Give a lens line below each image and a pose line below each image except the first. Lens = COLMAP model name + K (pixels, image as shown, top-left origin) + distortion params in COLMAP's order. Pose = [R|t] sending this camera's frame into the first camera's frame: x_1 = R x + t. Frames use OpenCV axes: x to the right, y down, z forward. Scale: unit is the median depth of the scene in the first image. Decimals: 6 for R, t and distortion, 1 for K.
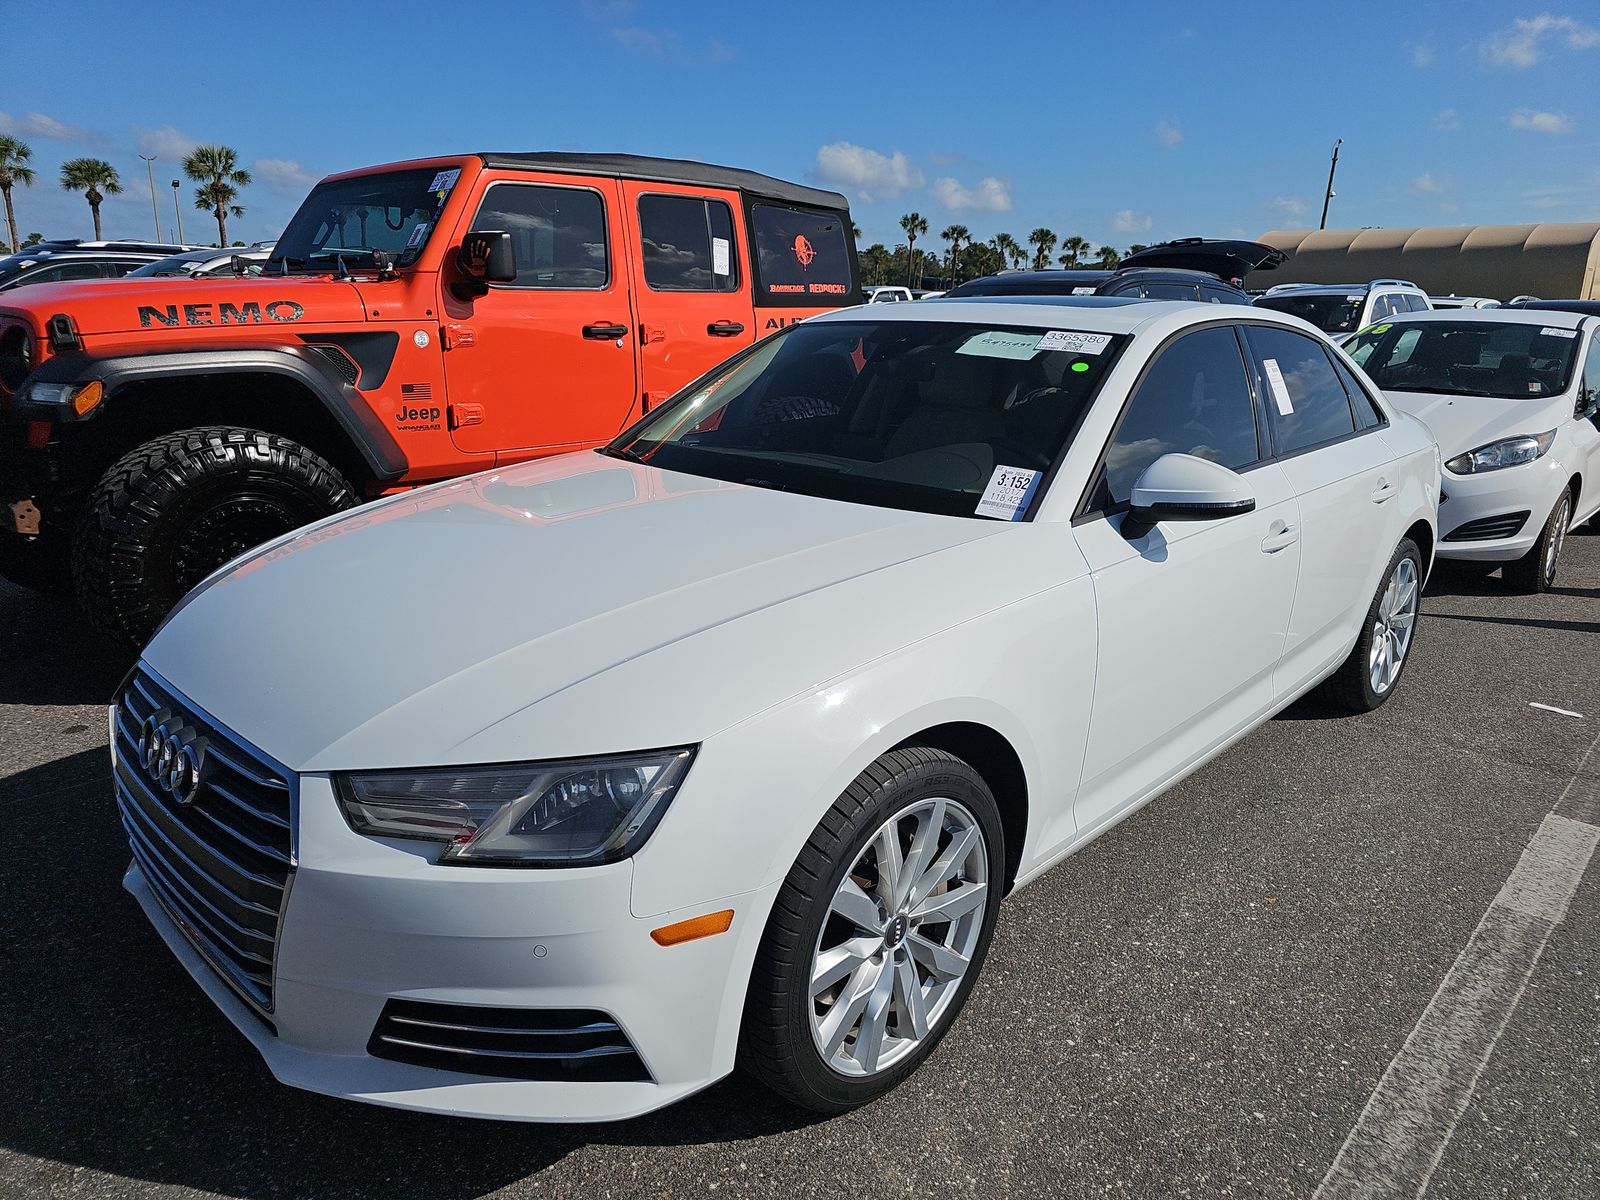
lens RADIAL K [[1083.3, 0, 804.5], [0, 1083.3, 603.8], [0, 0, 1]] dist [0.034680, -0.019533]
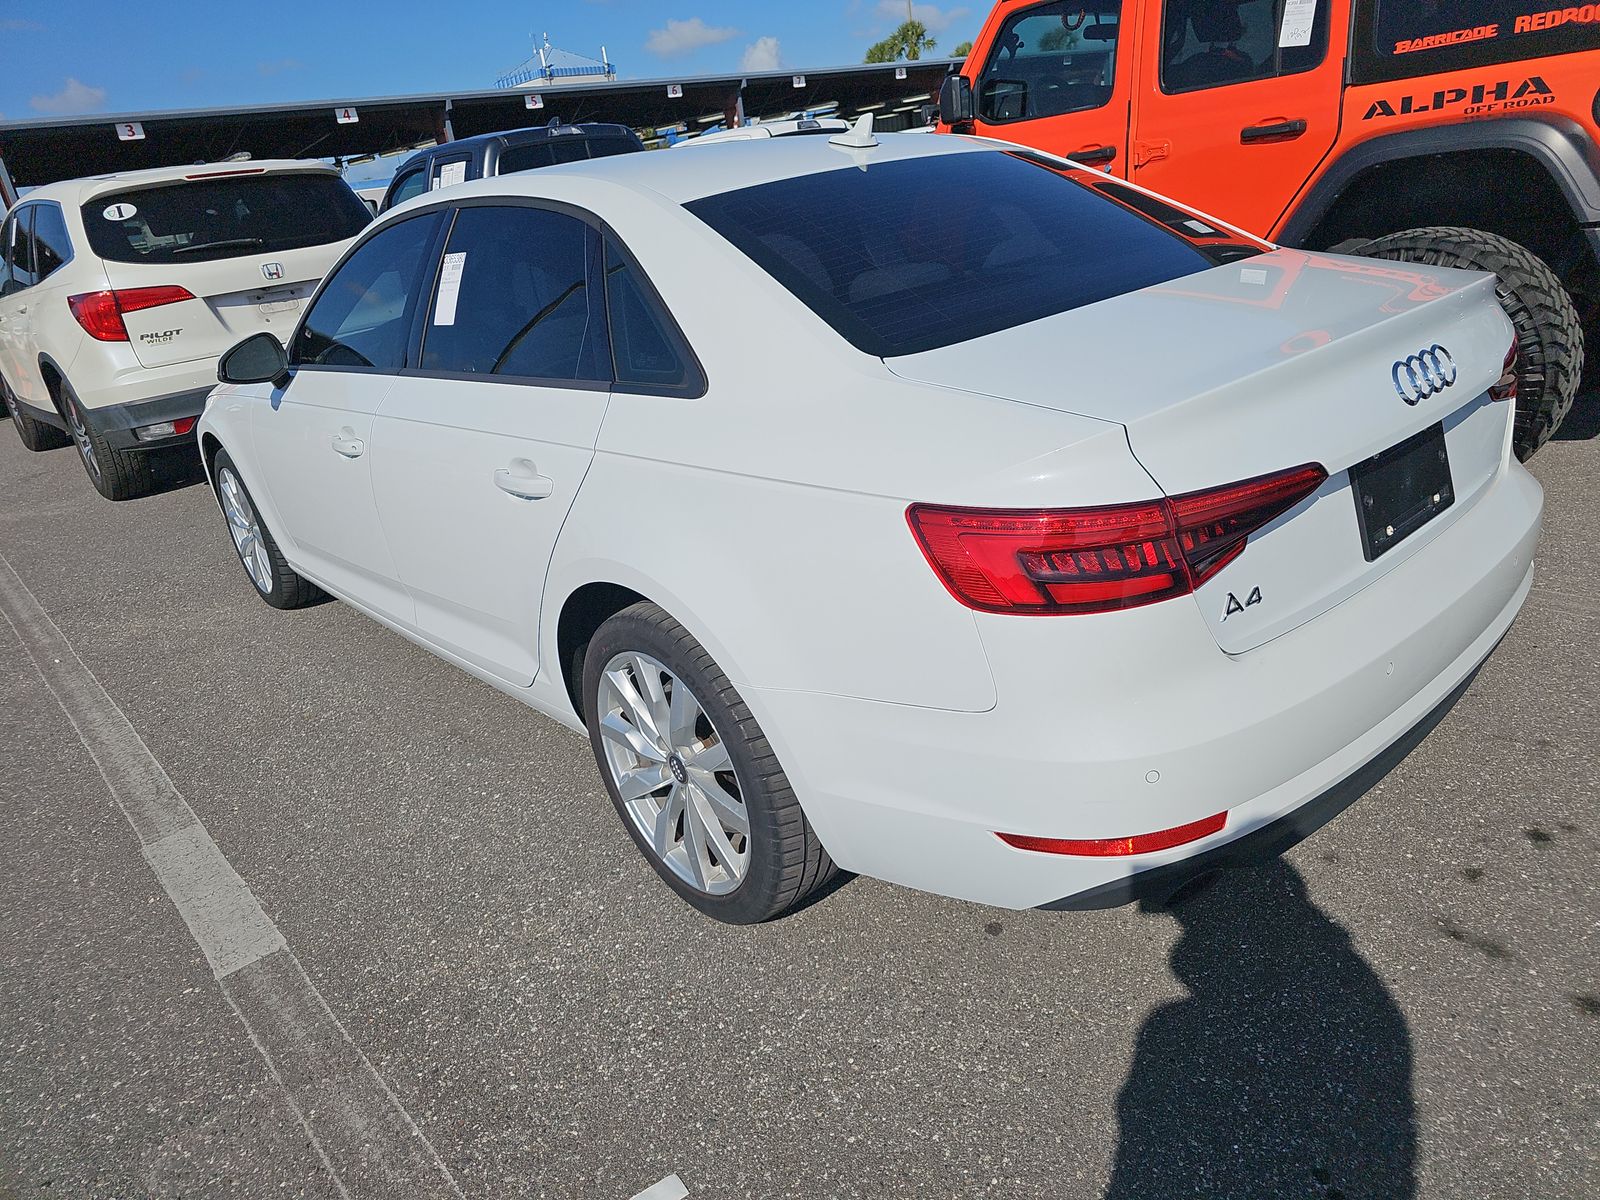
lens RADIAL K [[1111.3, 0, 796.6], [0, 1111.3, 540.9], [0, 0, 1]] dist [0.033389, -0.000925]
pose [[-0.116509, 0.322201, -0.939474, 0.914331], [-0.137452, 0.931583, 0.336541, -0.257562], [0.983632, 0.168342, -0.064250, 0.976545]]
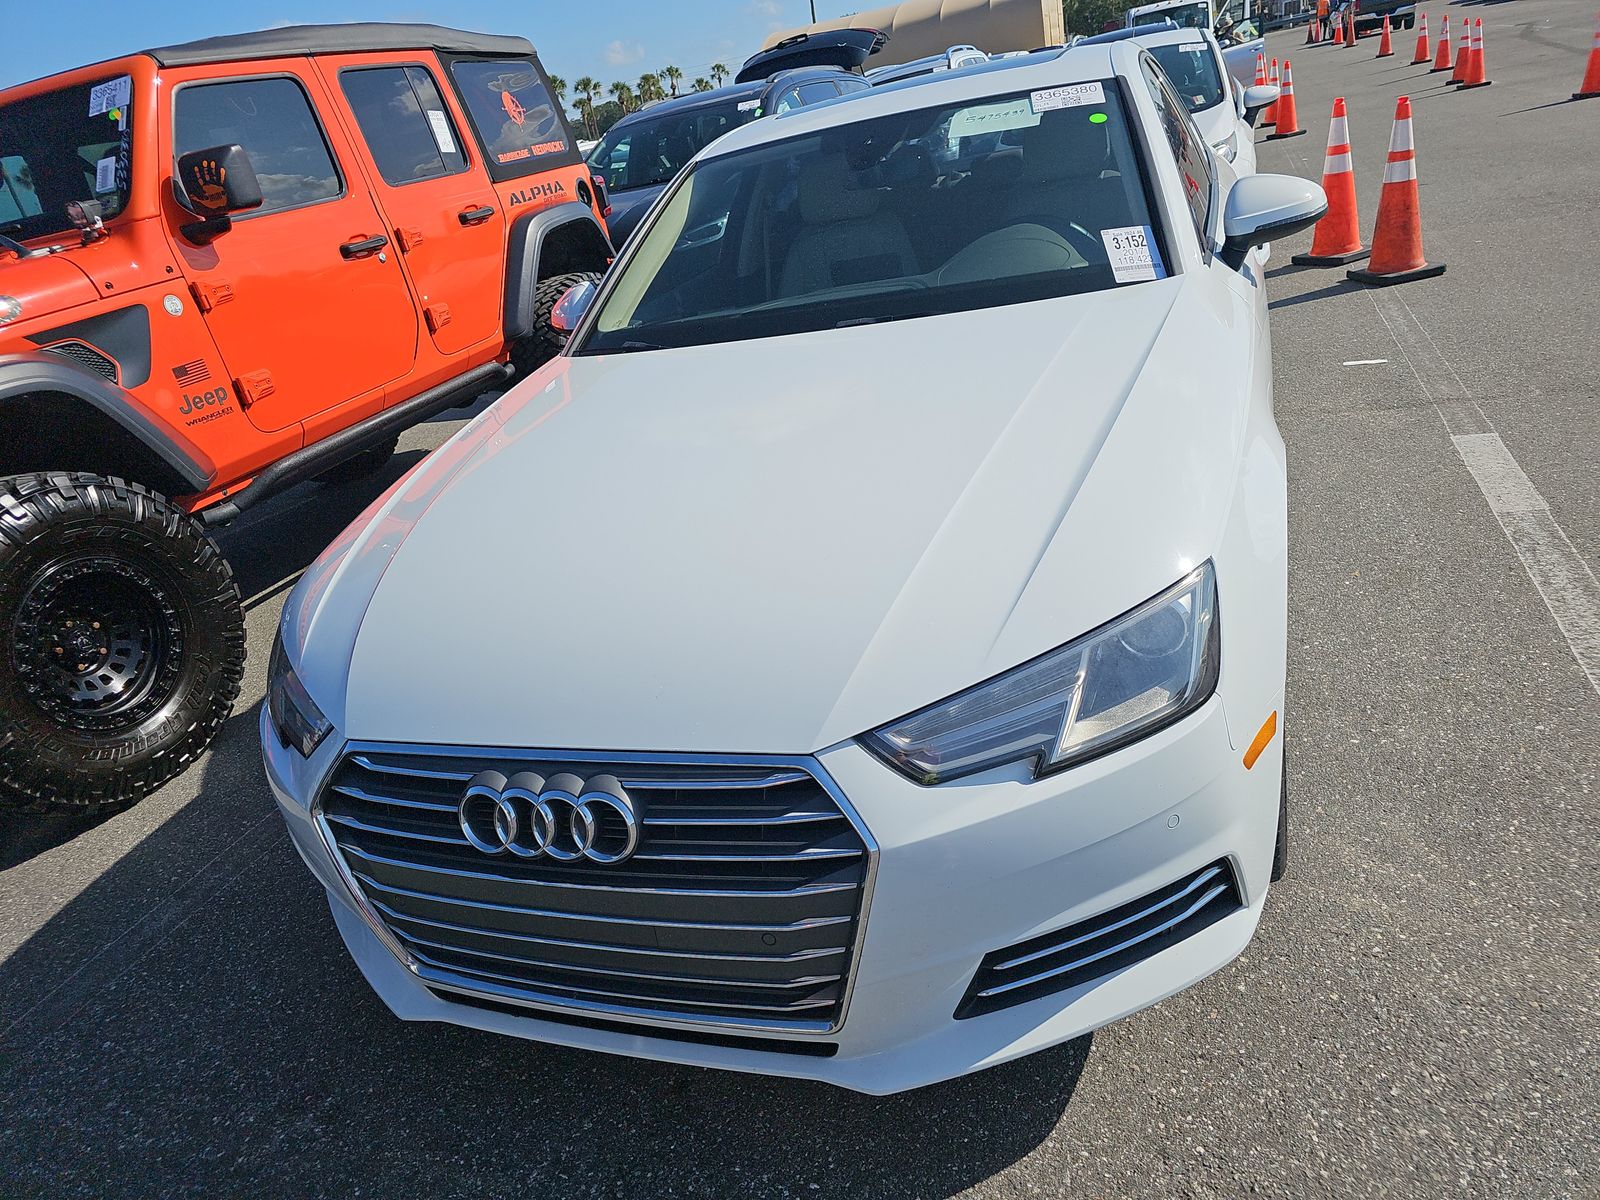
lens RADIAL K [[1084.5, 0, 821.4], [0, 1084.5, 610.5], [0, 0, 1]] dist [0.012272, -0.003398]
pose [[0.890338, -0.345110, 0.296980, -0.241111], [0.305018, 0.936373, 0.173693, -0.030654], [-0.338027, -0.064061, 0.938954, 0.089632]]
